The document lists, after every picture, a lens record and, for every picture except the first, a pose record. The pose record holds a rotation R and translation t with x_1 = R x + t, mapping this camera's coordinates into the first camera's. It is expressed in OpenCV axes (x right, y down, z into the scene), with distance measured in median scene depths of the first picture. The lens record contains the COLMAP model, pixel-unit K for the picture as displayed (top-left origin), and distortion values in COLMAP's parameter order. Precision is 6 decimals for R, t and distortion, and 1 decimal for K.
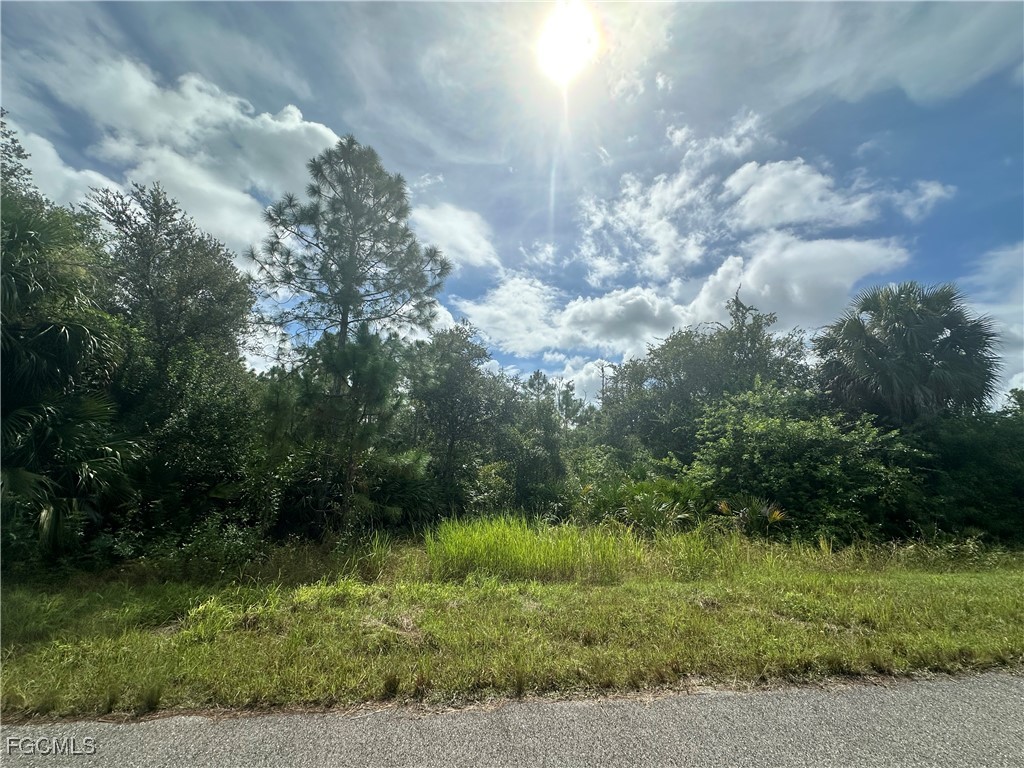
lens RADIAL K [[418.9, 0, 506.8], [0, 418.9, 375.8], [0, 0, 1]] dist [0.000099, -0.000435]
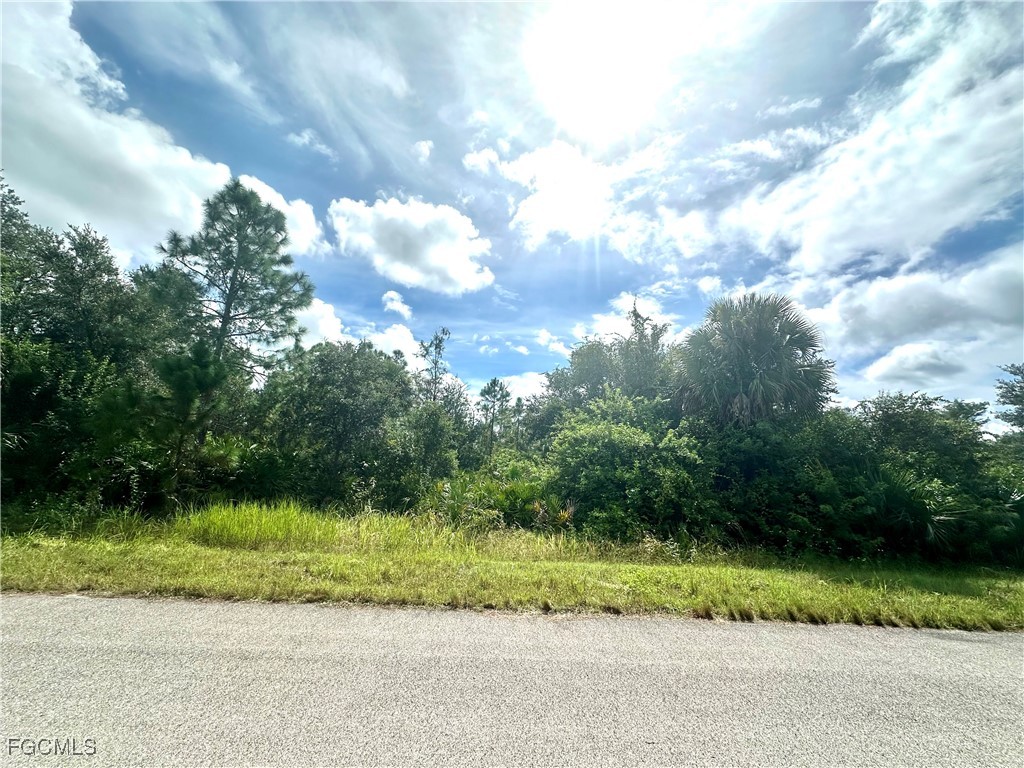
lens RADIAL K [[416.8, 0, 509.4], [0, 416.8, 379.8], [0, 0, 1]] dist [0.002045, 0.000477]
pose [[0.994569, 0.001195, -0.104072, 0.454638], [-0.001683, 0.999988, -0.004603, -0.007749], [0.104065, 0.004753, 0.994559, -0.069715]]
